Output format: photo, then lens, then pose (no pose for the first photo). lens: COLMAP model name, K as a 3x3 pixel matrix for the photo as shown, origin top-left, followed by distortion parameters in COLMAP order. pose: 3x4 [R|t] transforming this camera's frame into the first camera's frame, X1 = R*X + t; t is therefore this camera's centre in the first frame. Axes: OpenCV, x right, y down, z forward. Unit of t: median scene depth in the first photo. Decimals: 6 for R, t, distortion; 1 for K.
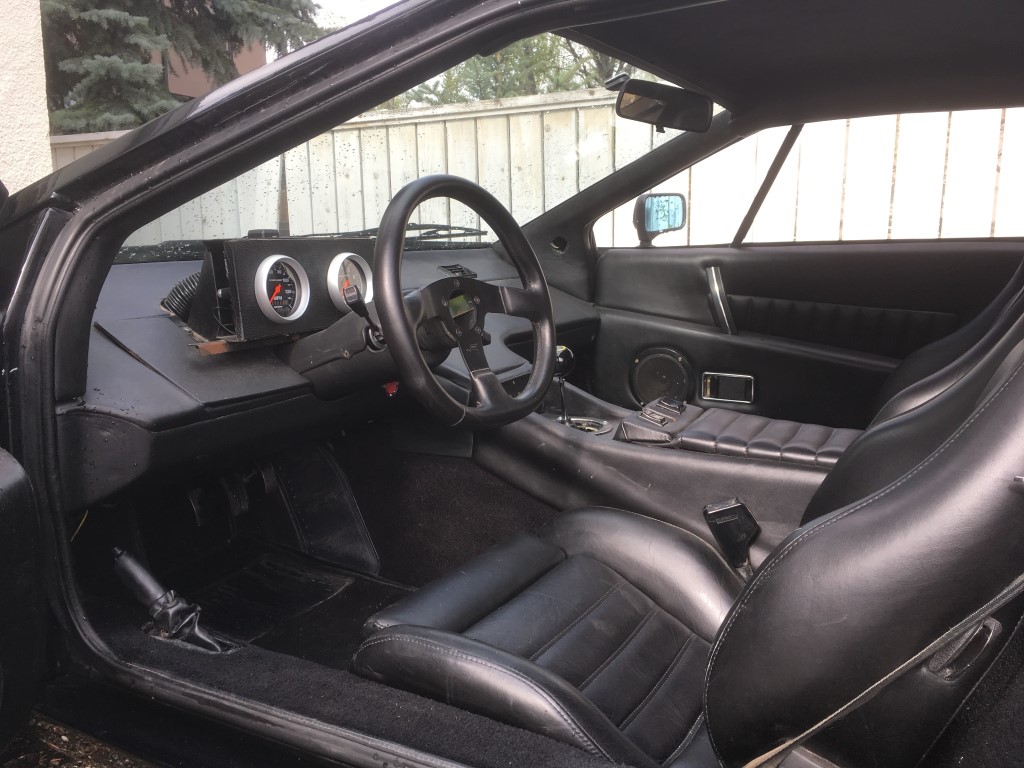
lens RADIAL K [[853.6, 0, 512.0], [0, 853.6, 384.0], [0, 0, 1]] dist [-0.004540, -0.000260]
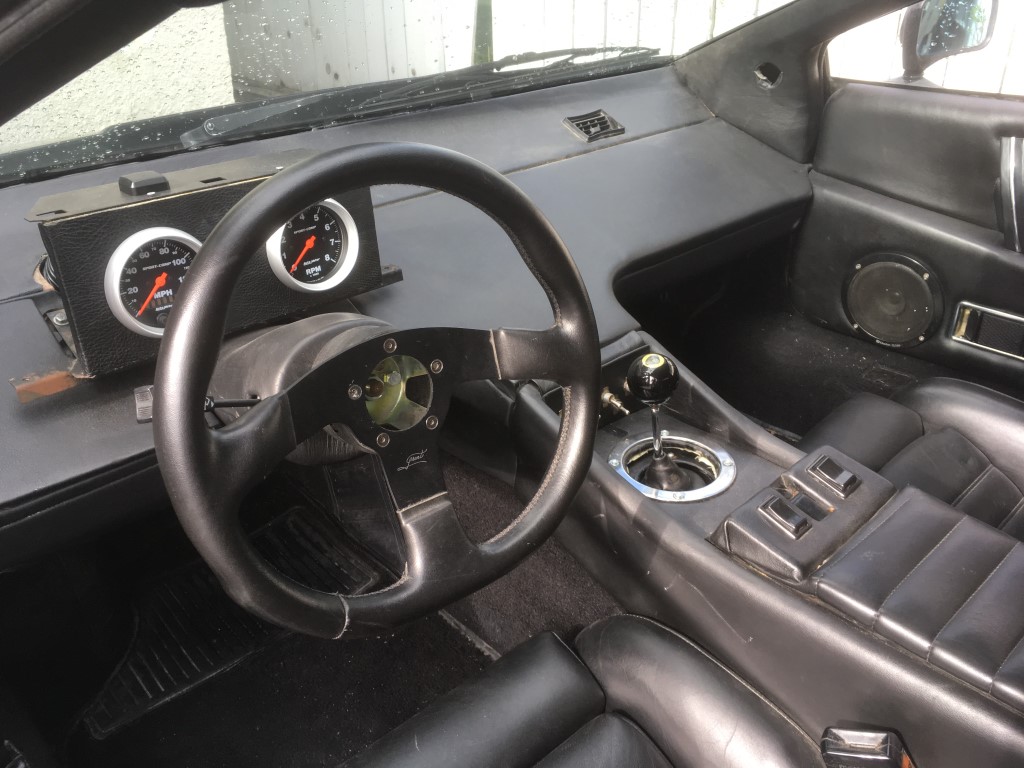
lens RADIAL K [[874.8, 0, 512.0], [0, 874.8, 384.0], [0, 0, 1]] dist [0.008395, 0.000715]
pose [[0.952323, 0.144551, -0.268676, 0.087073], [-0.054379, 0.946957, 0.316726, -0.146121], [0.300207, -0.287015, 0.909669, 0.269576]]
